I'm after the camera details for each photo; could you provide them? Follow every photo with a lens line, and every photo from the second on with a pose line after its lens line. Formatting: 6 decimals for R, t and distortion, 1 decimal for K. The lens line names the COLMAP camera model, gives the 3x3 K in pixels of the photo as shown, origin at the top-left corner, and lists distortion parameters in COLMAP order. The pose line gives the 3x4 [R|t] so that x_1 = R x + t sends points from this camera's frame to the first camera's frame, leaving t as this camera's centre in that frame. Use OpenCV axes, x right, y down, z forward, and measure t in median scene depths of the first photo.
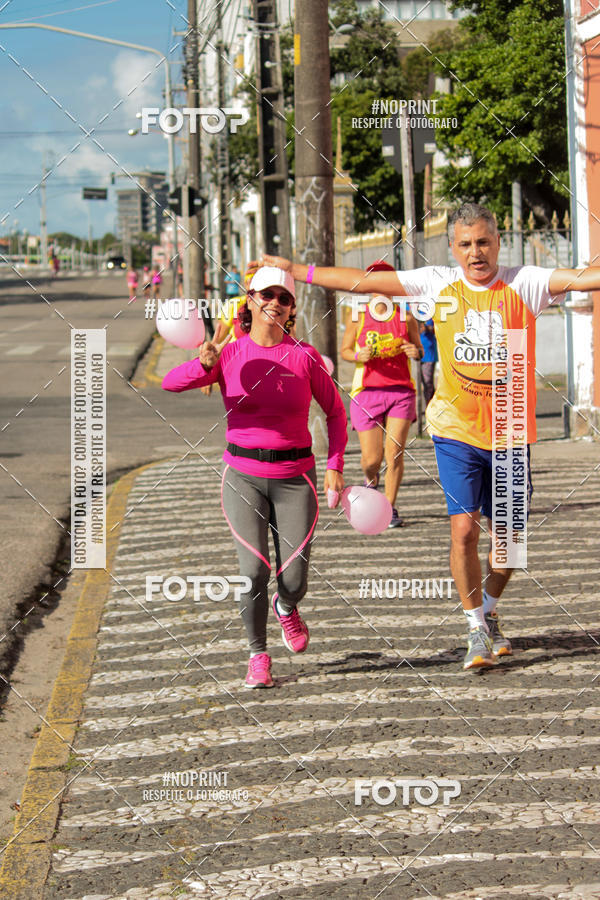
lens RADIAL K [[3782.7, 0, 296.6], [0, 3782.7, 491.9], [0, 0, 1]] dist [0.320699, -2.667475]
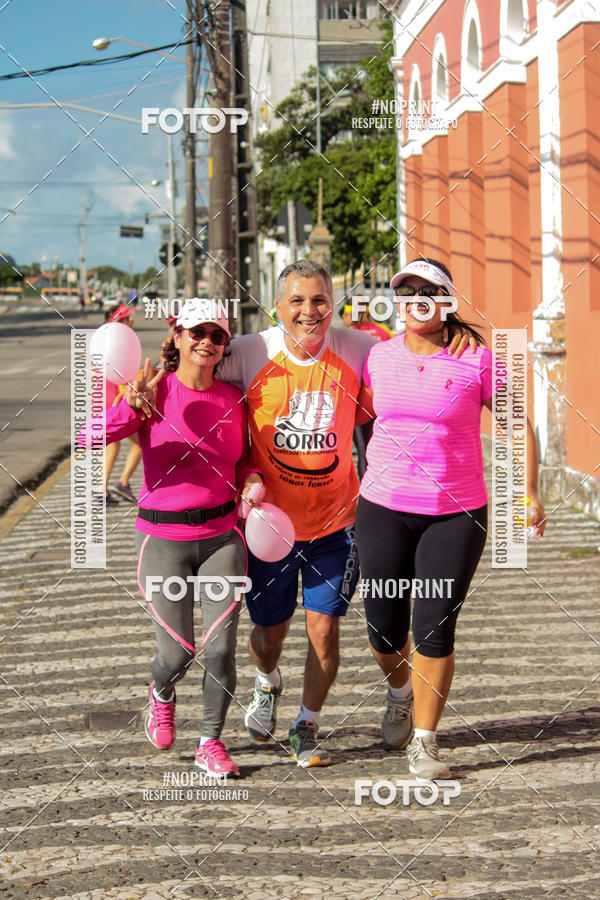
lens RADIAL K [[3782.7, 0, 296.6], [0, 3782.7, 491.9], [0, 0, 1]] dist [0.320699, -2.667475]
pose [[0.999887, 0.010104, -0.011164, 0.016257], [-0.010206, 0.999906, -0.009128, 0.009076], [0.011071, 0.009241, 0.999896, -0.166062]]
